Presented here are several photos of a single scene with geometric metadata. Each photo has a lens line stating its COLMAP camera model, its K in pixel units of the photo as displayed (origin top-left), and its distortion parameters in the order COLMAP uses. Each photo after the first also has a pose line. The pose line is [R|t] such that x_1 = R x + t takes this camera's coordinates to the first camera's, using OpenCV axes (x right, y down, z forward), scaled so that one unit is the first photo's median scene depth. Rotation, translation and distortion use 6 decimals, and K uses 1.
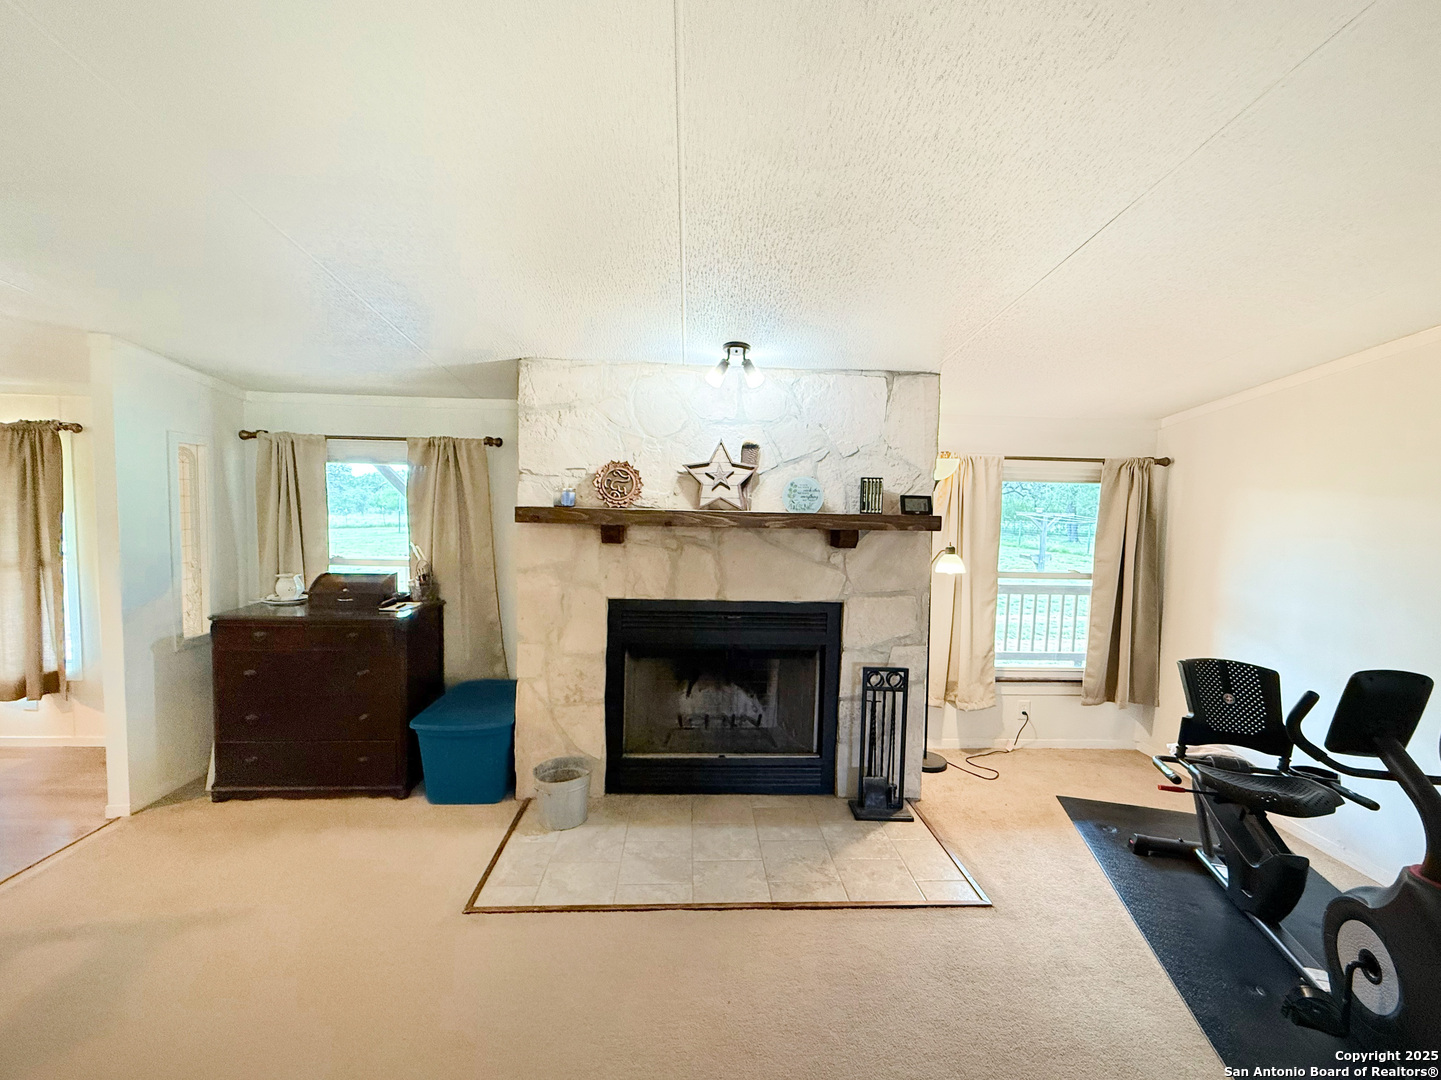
lens RADIAL K [[574.7, 0, 710.8], [0, 574.7, 530.8], [0, 0, 1]] dist [0.002897, -0.001677]
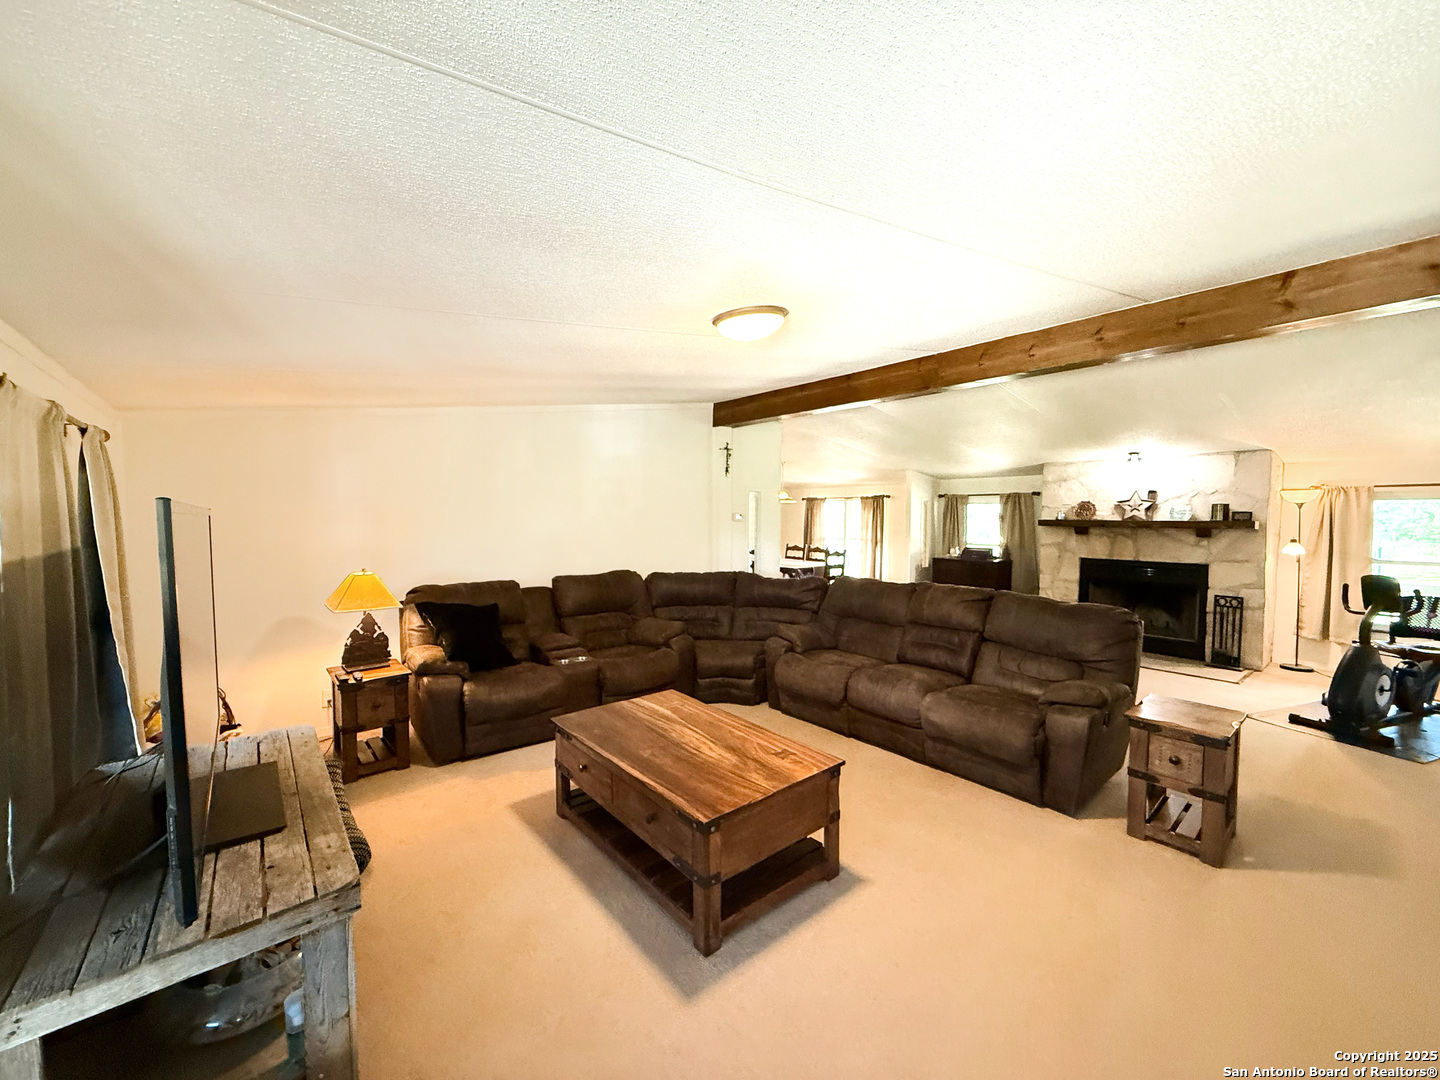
lens RADIAL K [[574.3, 0, 712.3], [0, 574.3, 543.6], [0, 0, 1]] dist [0.002897, -0.001677]
pose [[0.588949, 0.016784, -0.807996, 0.860606], [-0.032810, 0.999457, -0.003155, 0.116053], [0.807504, 0.028368, 0.589179, -1.672234]]
